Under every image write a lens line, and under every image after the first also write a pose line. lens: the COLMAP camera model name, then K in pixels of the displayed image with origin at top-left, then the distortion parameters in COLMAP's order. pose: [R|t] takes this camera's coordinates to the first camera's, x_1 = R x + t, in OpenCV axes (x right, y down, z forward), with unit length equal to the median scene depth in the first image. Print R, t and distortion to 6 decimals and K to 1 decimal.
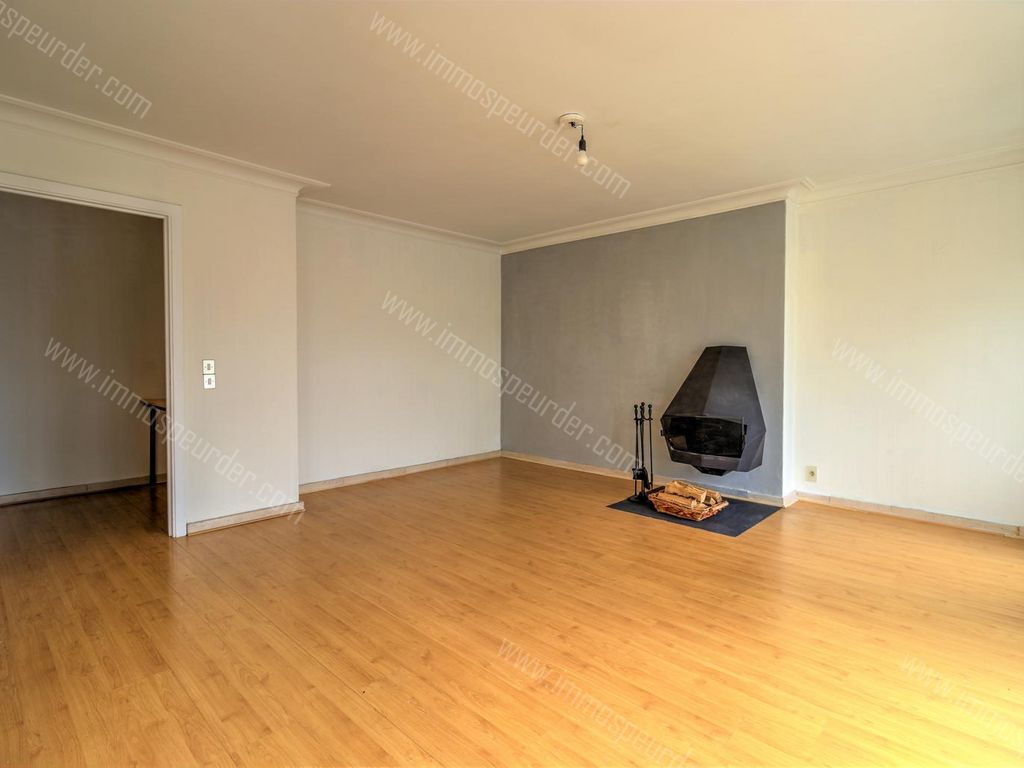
lens RADIAL K [[528.2, 0, 512.3], [0, 528.2, 379.5], [0, 0, 1]] dist [-0.008305, -0.000187]
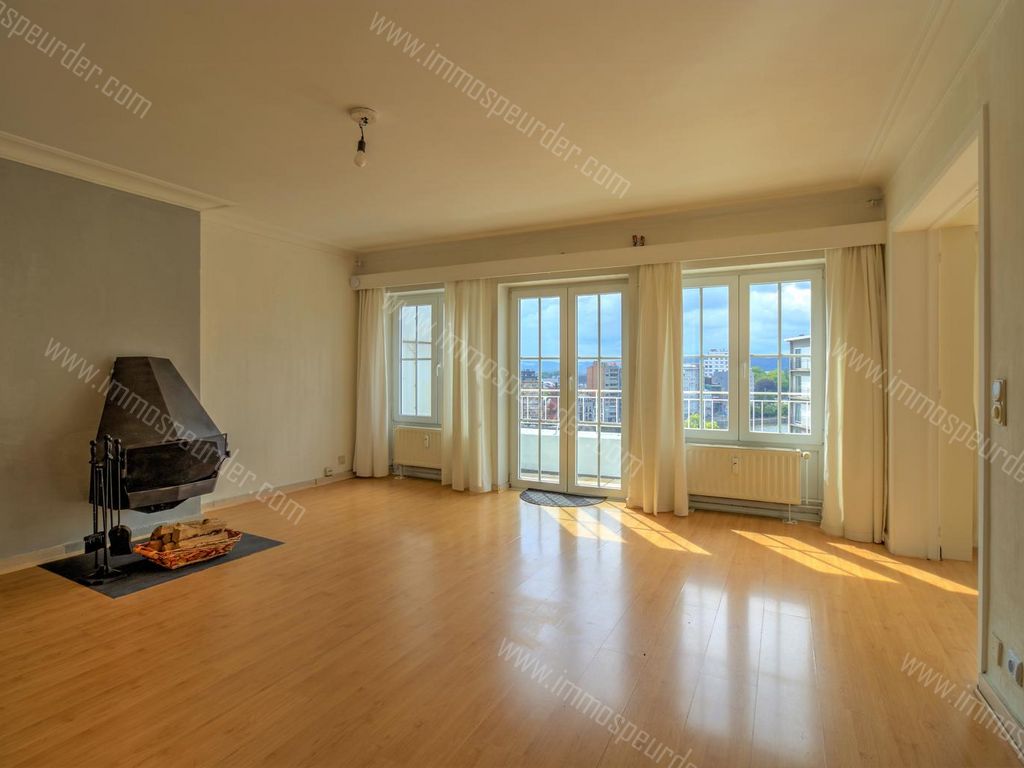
lens RADIAL K [[528.2, 0, 511.8], [0, 528.2, 381.0], [0, 0, 1]] dist [-0.008305, -0.000187]
pose [[-0.275236, -0.012127, 0.961300, -0.635398], [0.036978, 0.999047, 0.023191, -0.026197], [-0.960665, 0.041930, -0.274525, 0.766644]]
